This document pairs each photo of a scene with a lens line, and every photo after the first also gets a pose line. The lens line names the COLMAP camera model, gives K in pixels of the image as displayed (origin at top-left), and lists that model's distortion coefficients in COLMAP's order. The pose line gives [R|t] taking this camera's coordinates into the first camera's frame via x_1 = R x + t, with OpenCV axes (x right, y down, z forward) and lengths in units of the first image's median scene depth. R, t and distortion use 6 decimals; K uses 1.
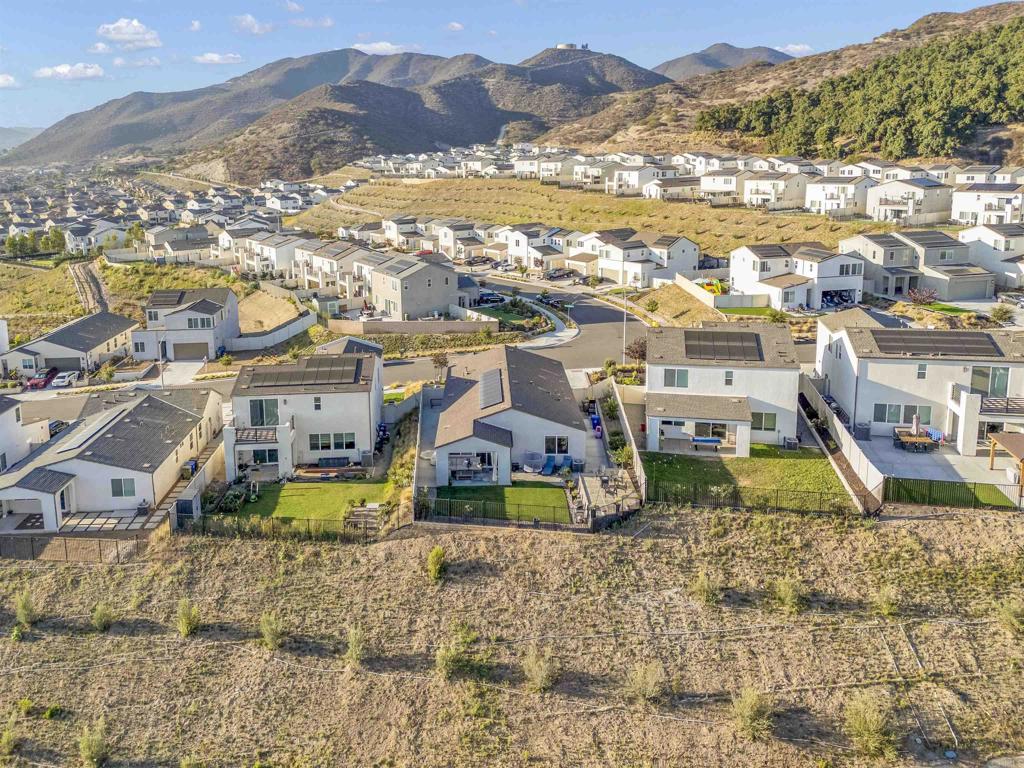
lens RADIAL K [[786.2, 0, 448.1], [0, 786.2, 310.3], [0, 0, 1]] dist [0.077550, -0.071105]
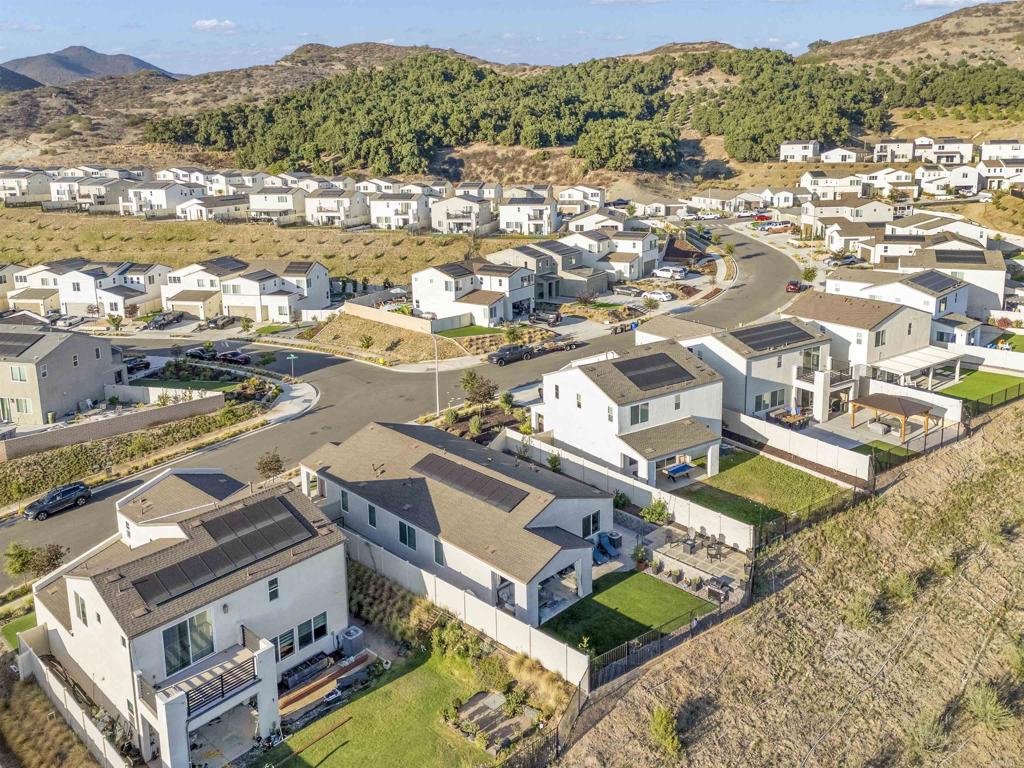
lens RADIAL K [[782.2, 0, 534.5], [0, 782.2, 324.1], [0, 0, 1]] dist [0.064057, -0.070542]
pose [[0.674118, -0.143538, 0.724542, -0.143847], [0.141884, 0.987832, 0.063688, -0.030731], [-0.724868, 0.059868, 0.686282, 0.136560]]
